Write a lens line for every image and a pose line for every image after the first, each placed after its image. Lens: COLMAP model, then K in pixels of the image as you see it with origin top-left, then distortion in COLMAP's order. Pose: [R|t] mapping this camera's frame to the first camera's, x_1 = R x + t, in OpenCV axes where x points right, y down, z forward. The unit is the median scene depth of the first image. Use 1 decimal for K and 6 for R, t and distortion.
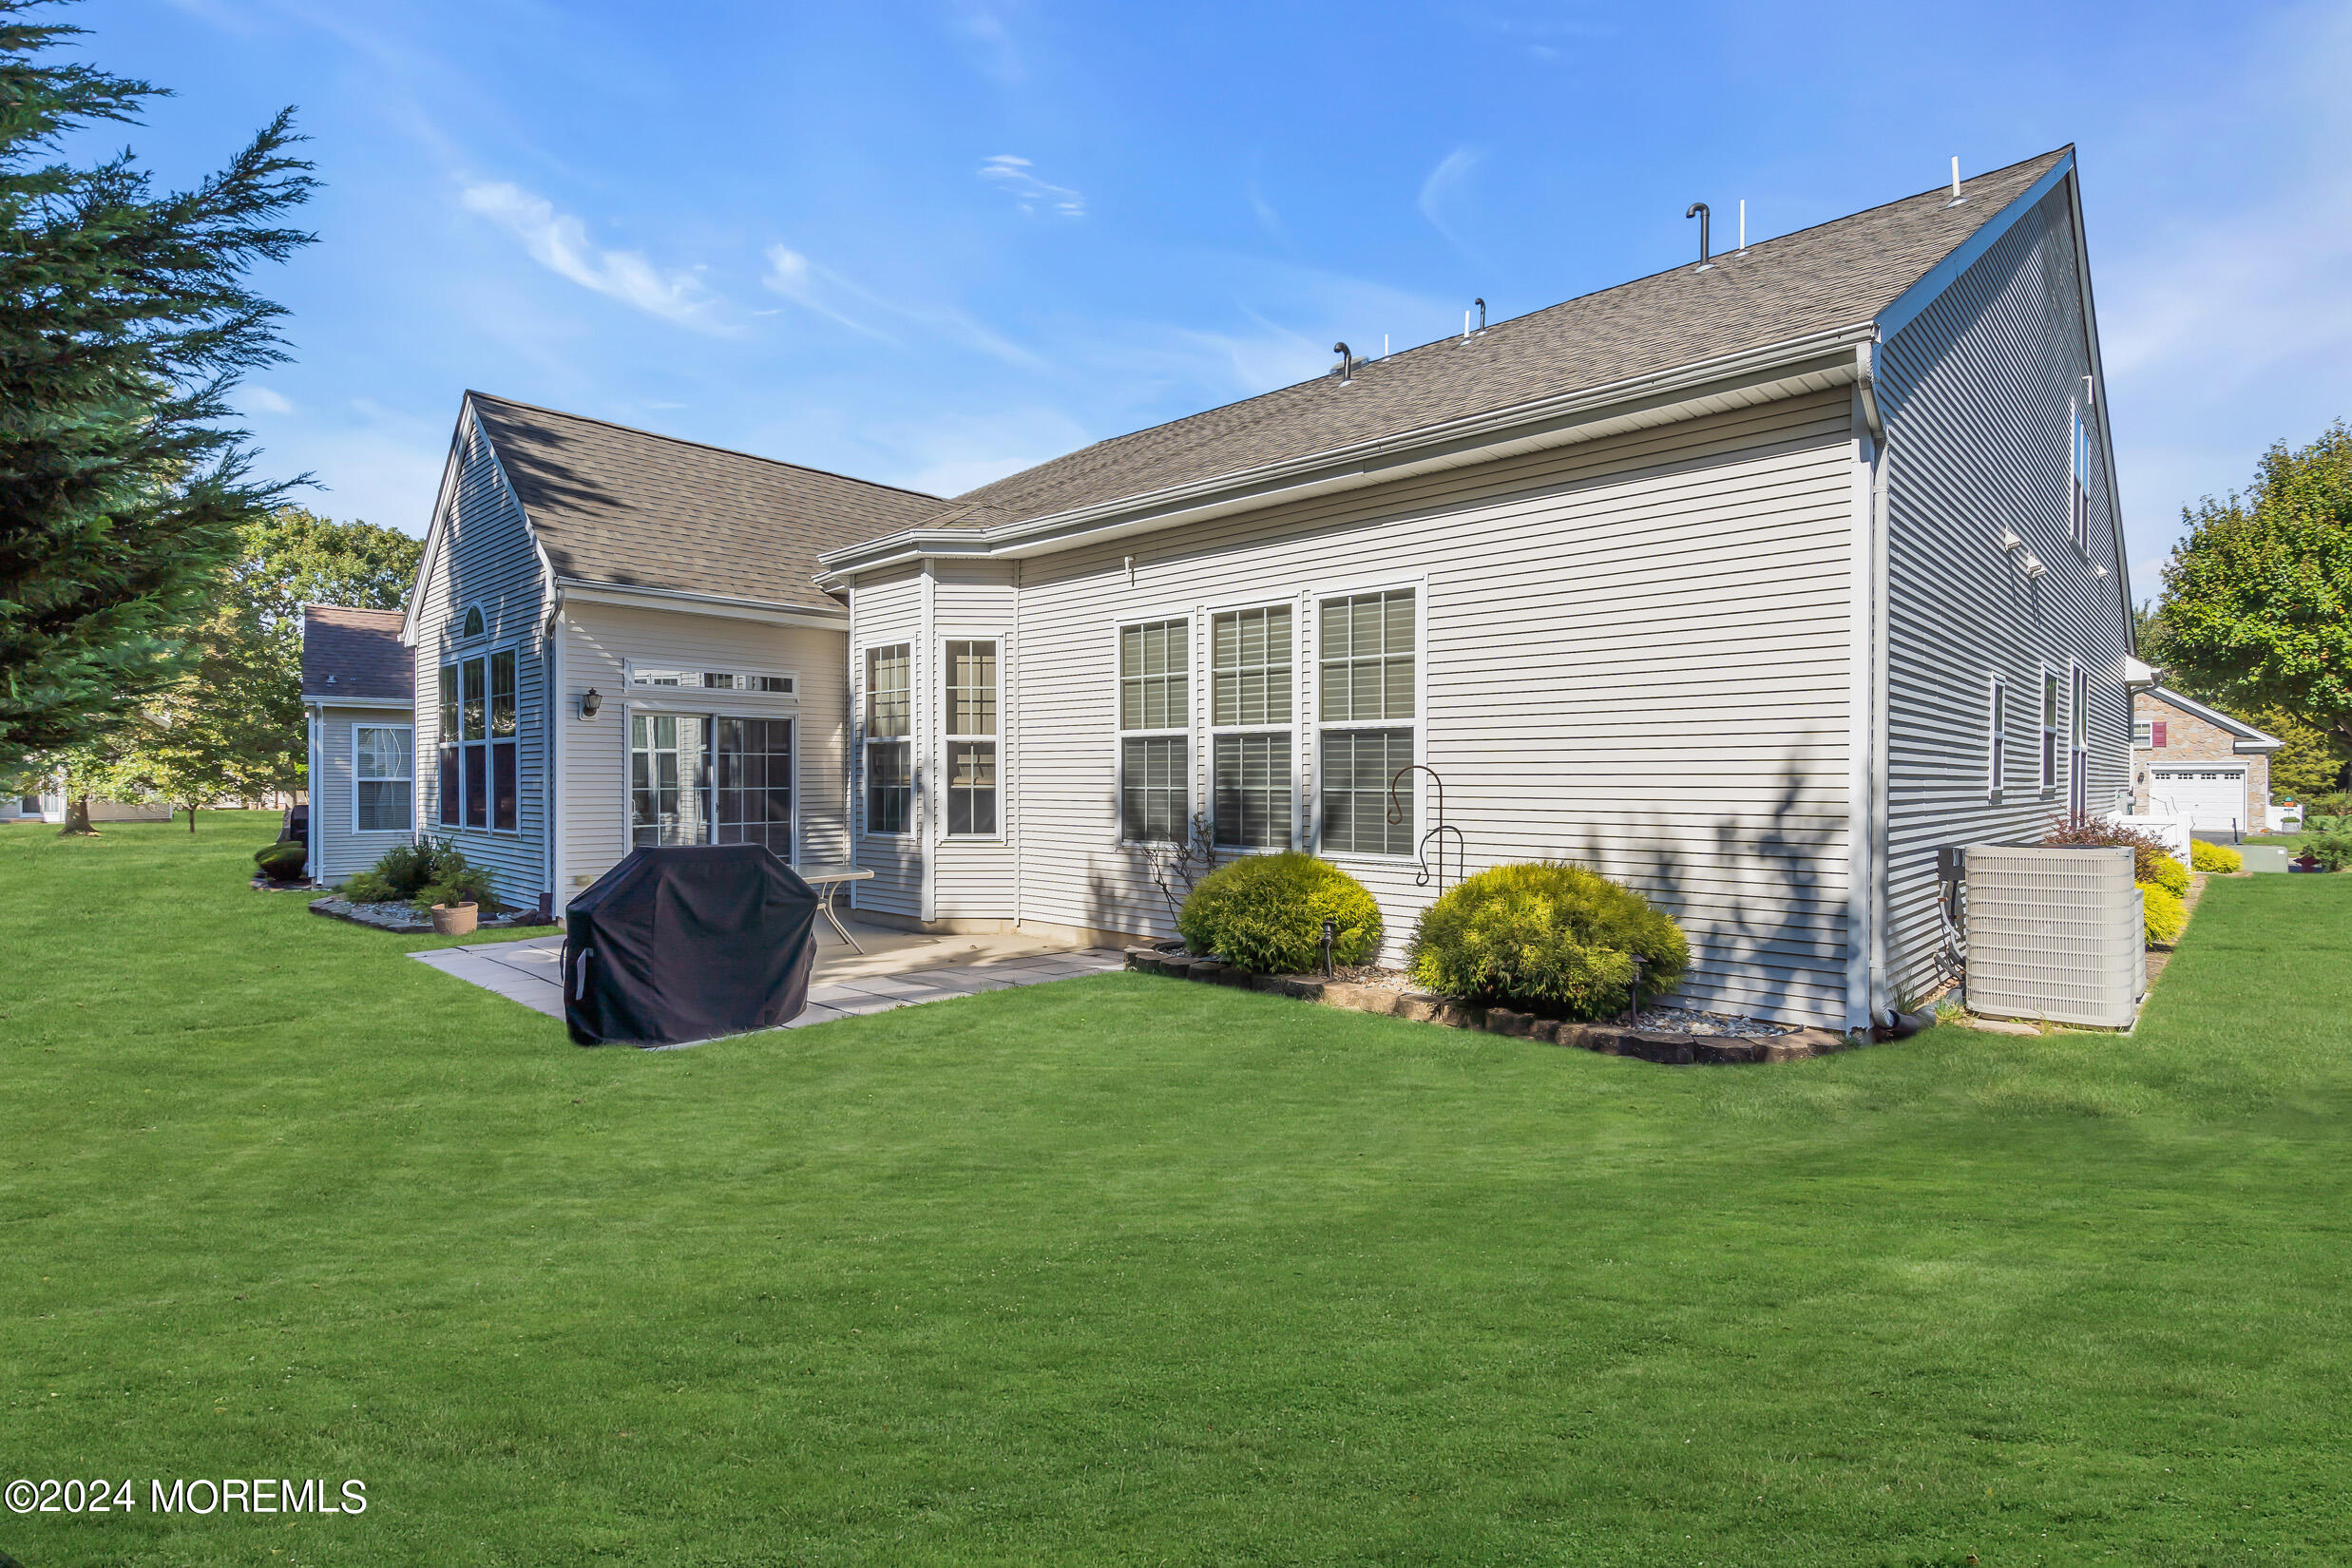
lens RADIAL K [[1118.7, 0, 1176.0], [0, 1118.7, 784.0], [0, 0, 1]] dist [-0.000312, 0.000231]
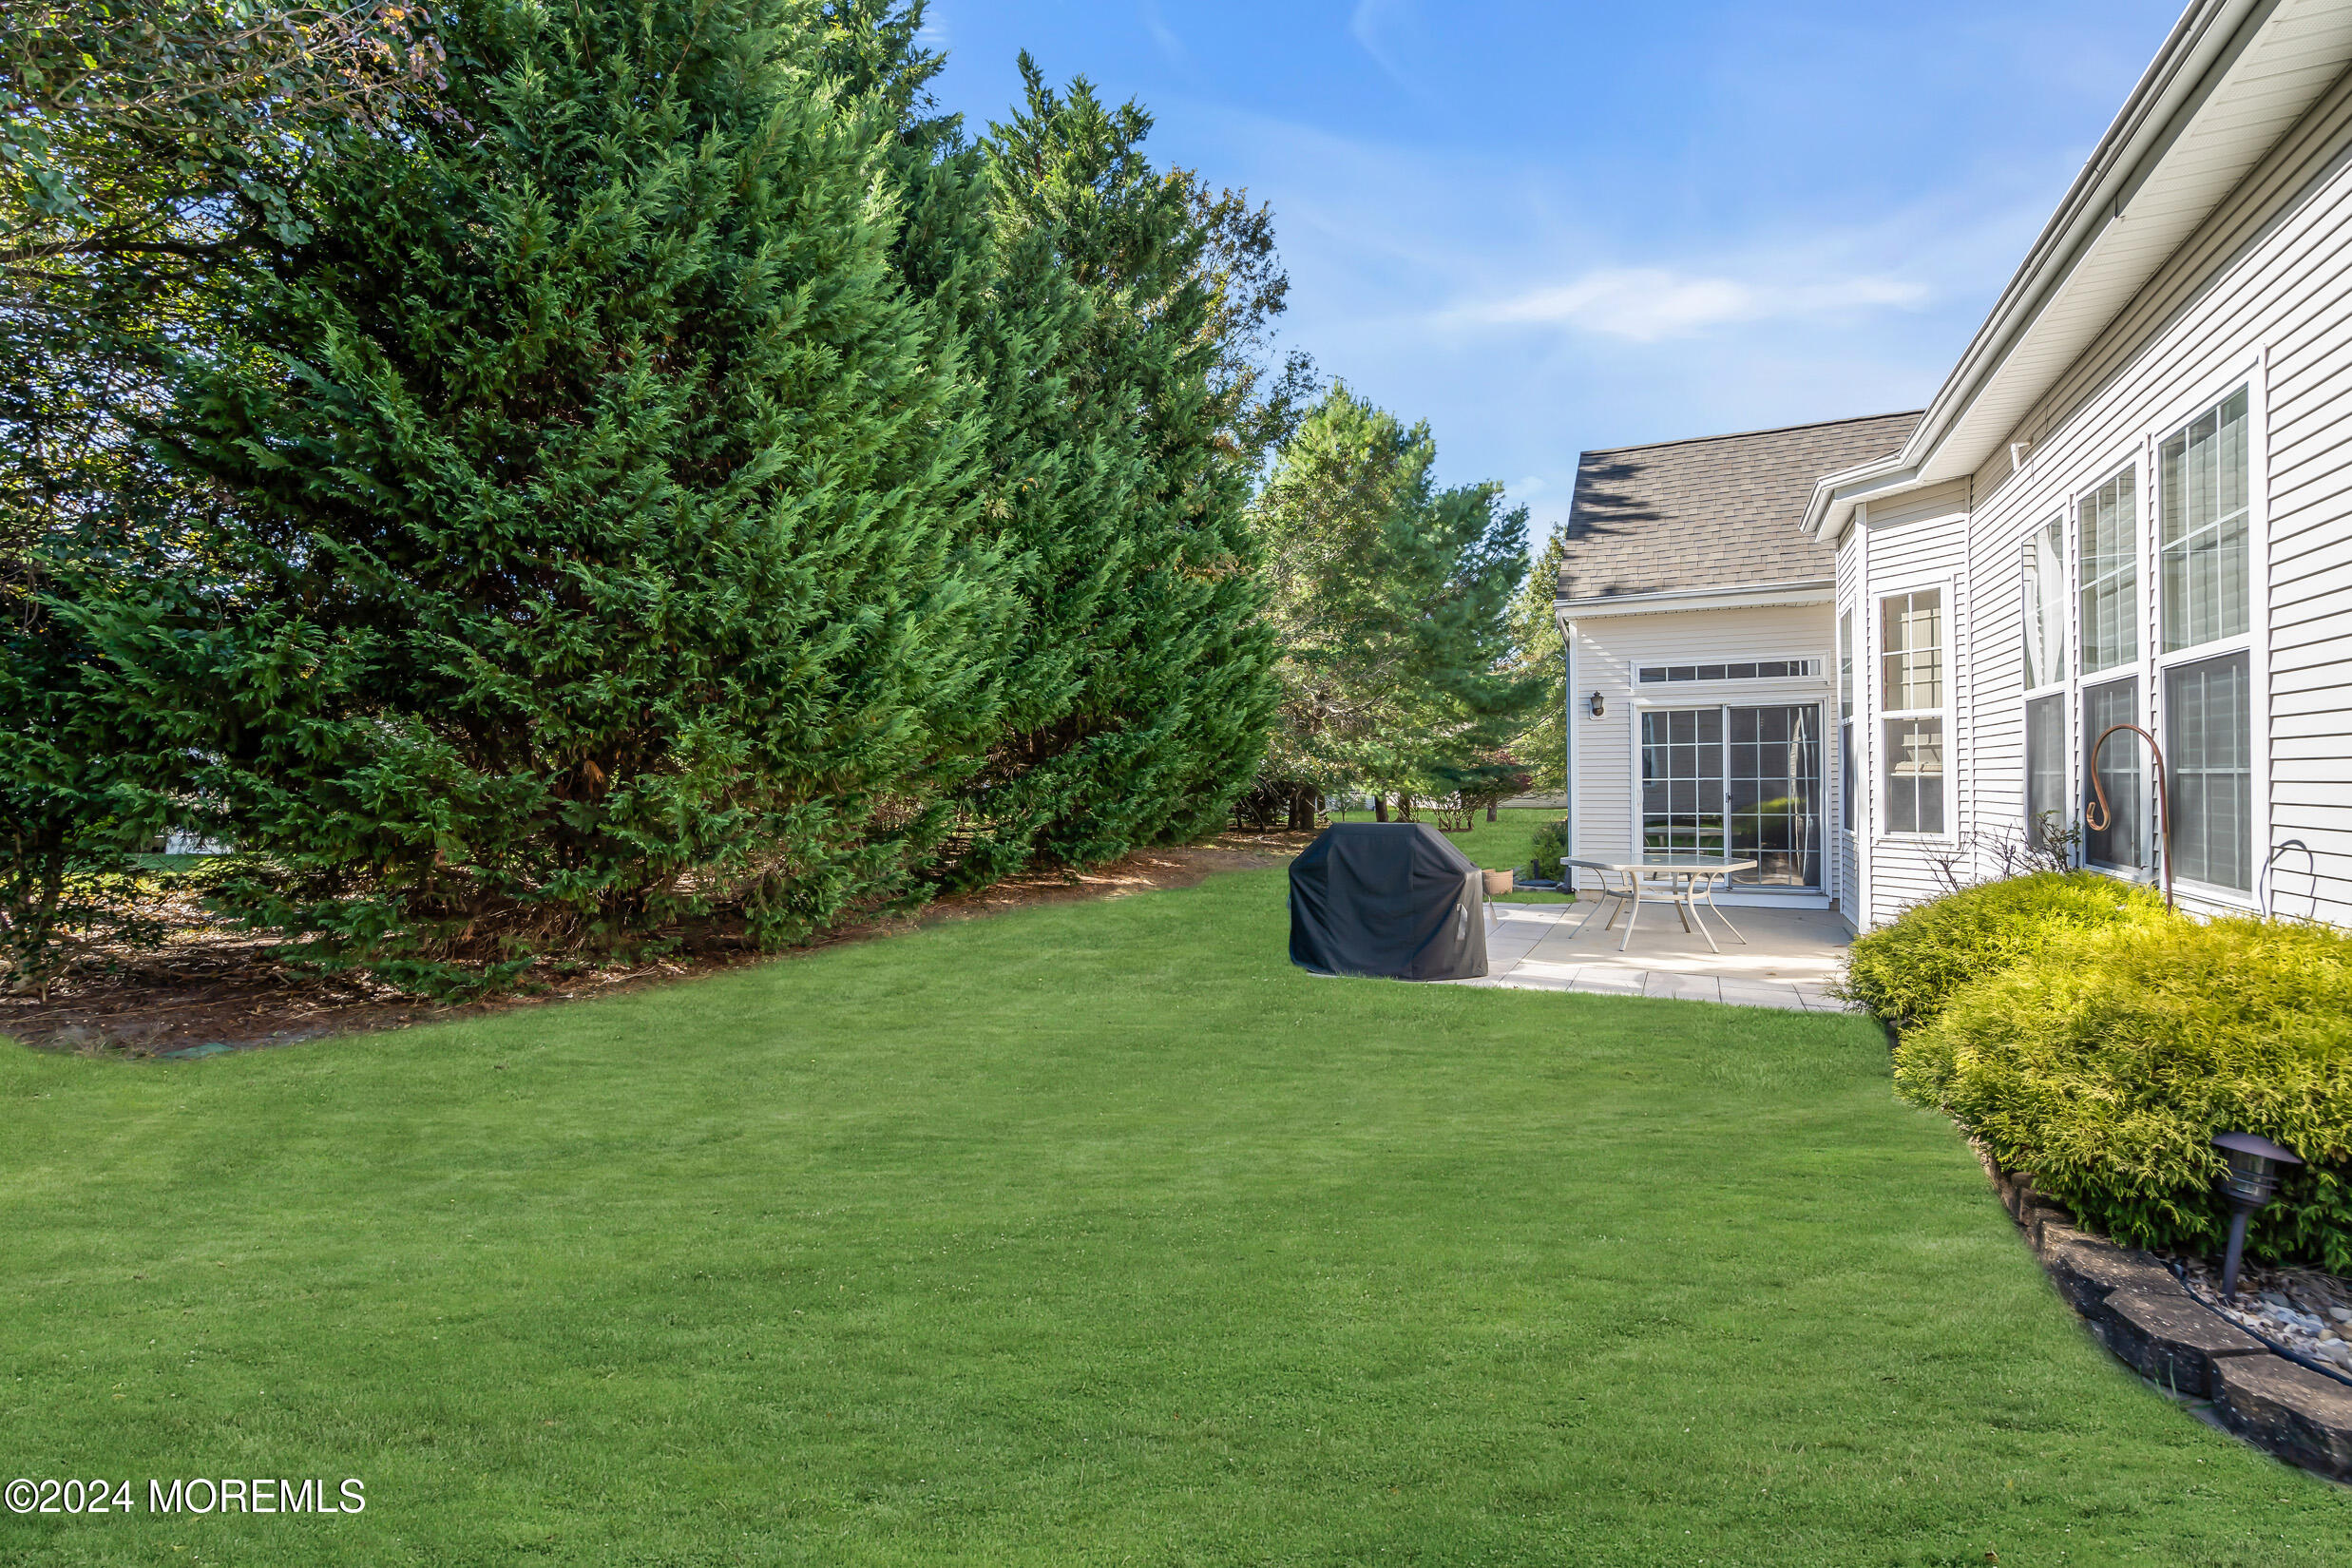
lens RADIAL K [[1072.3, 0, 1176.0], [0, 1072.3, 784.0], [0, 0, 1]] dist [-0.005096, -0.000105]
pose [[0.304342, -0.003516, -0.952556, 0.387192], [0.008748, 0.999961, -0.000896, 0.005553], [0.952523, -0.008061, 0.304361, 0.261586]]
